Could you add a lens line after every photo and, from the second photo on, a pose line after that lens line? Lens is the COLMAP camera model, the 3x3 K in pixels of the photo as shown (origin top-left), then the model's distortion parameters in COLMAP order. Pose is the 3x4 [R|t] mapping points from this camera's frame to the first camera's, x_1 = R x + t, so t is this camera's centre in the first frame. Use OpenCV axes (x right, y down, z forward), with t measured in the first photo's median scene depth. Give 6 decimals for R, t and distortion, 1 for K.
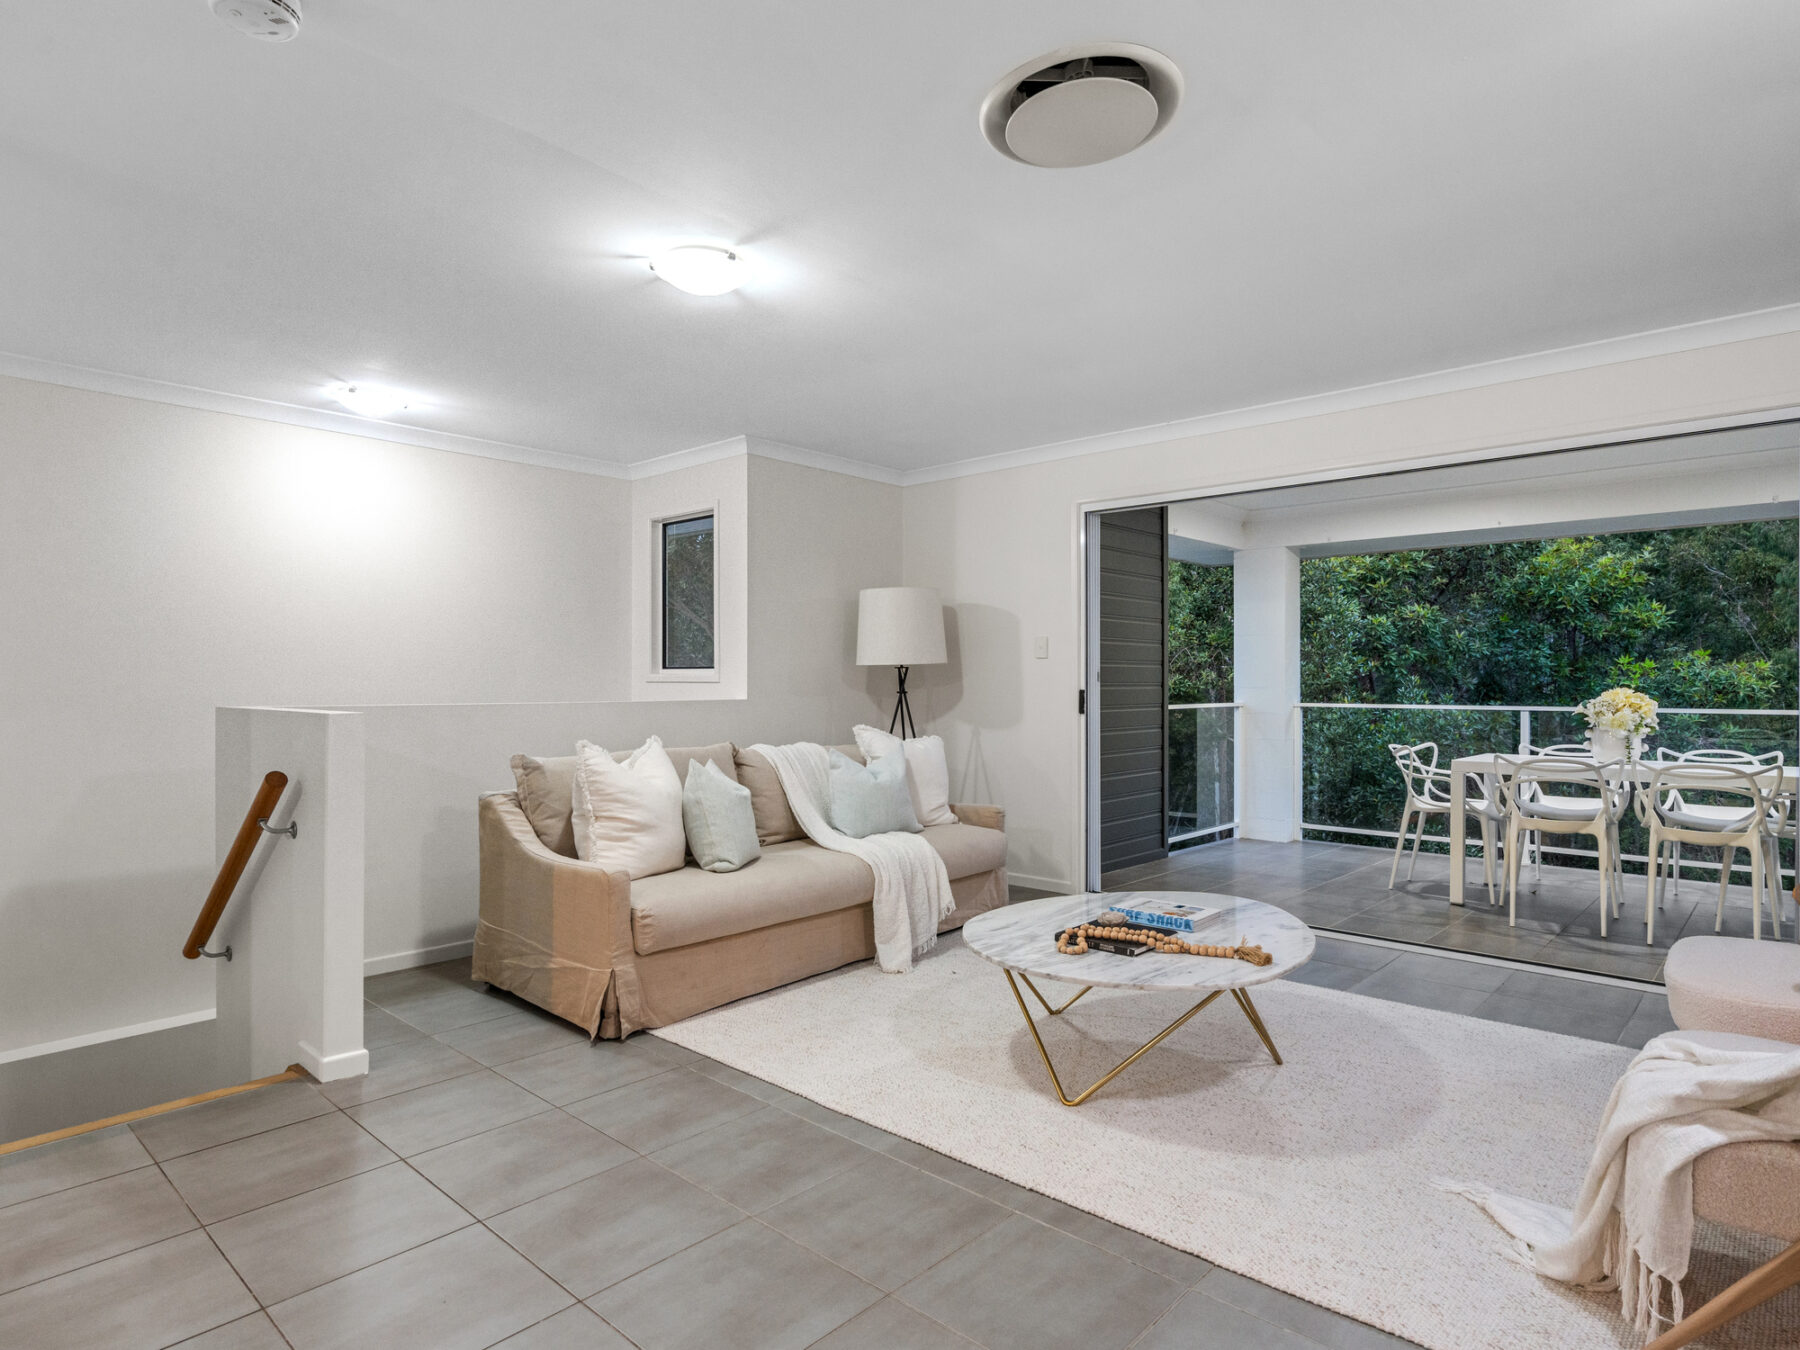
lens RADIAL K [[1016.8, 0, 886.6], [0, 1016.8, 673.2], [0, 0, 1]] dist [-0.003706, 0.000299]
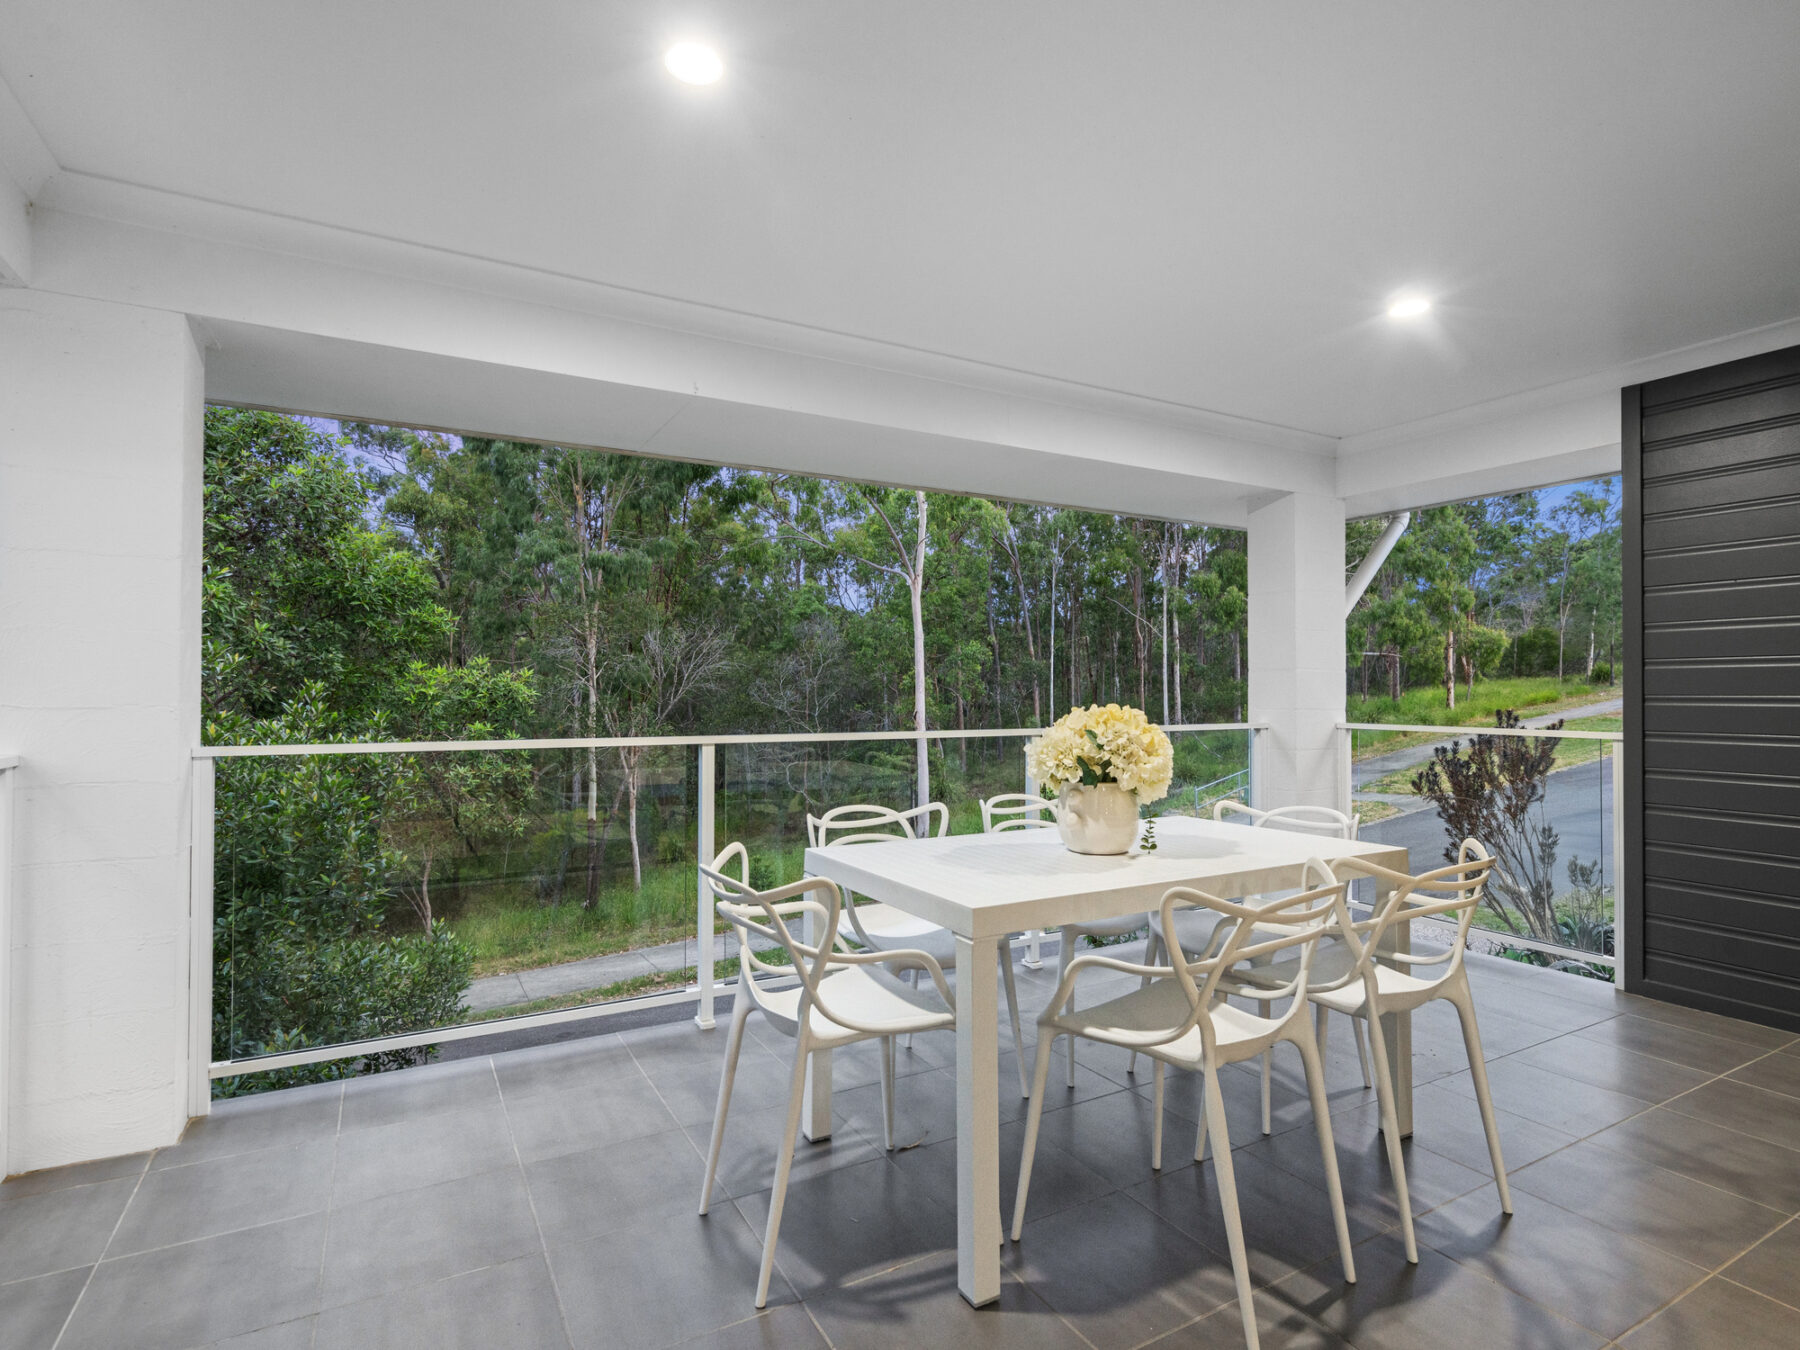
lens RADIAL K [[911.5, 0, 901.8], [0, 911.5, 670.8], [0, 0, 1]] dist [-0.007143, 0.000198]
pose [[0.312319, 0.021025, 0.949744, 0.328652], [-0.009138, 0.999775, -0.019127, 0.009440], [-0.949933, -0.002705, 0.312441, 1.284147]]
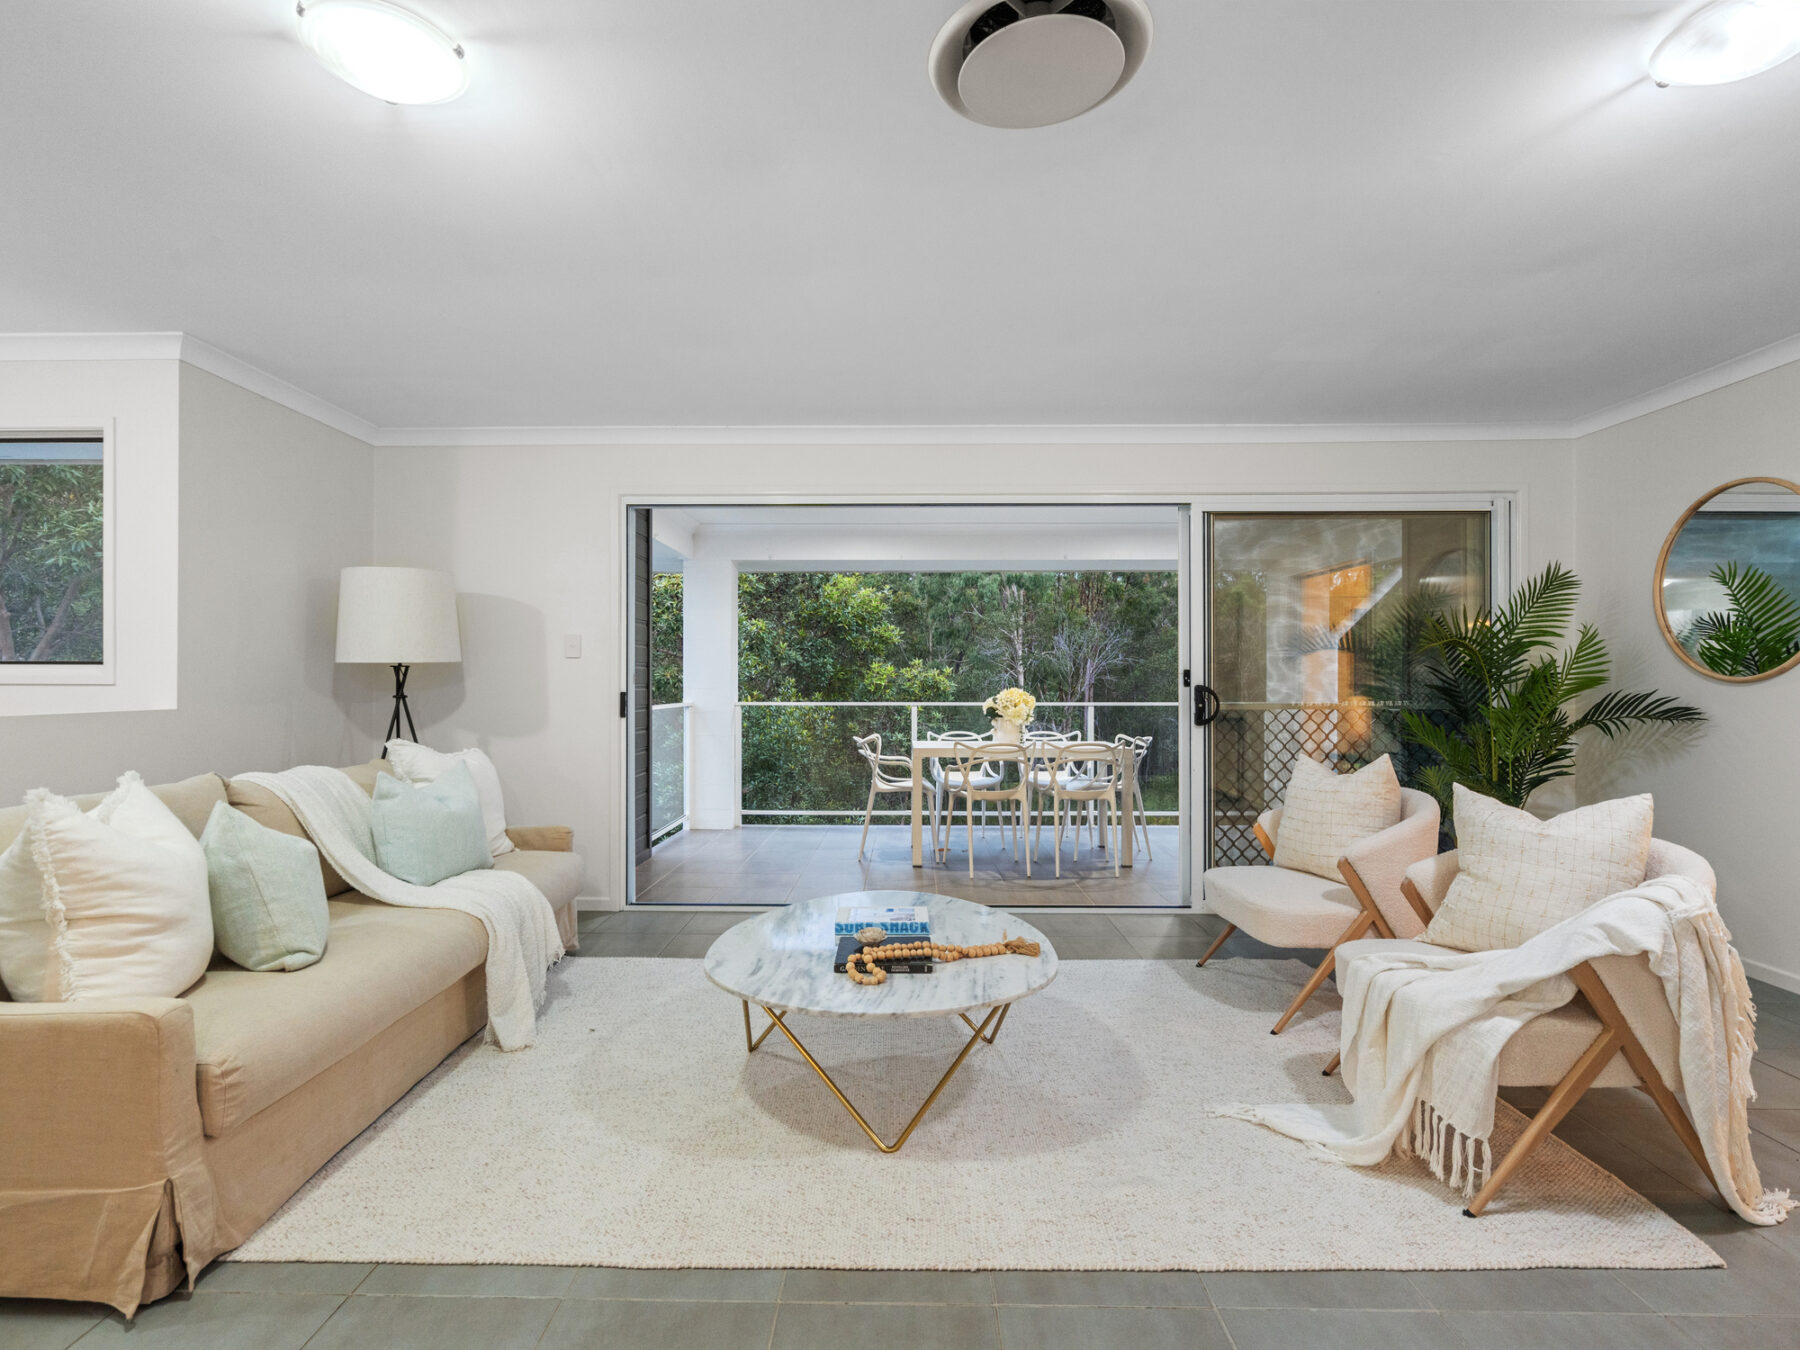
lens RADIAL K [[911.5, 0, 901.8], [0, 911.5, 670.8], [0, 0, 1]] dist [-0.007143, 0.000198]
pose [[0.743166, 0.008271, 0.669056, -0.254188], [-0.005610, 0.999965, -0.006131, 0.000464], [-0.669084, 0.000803, 0.743187, 0.274911]]
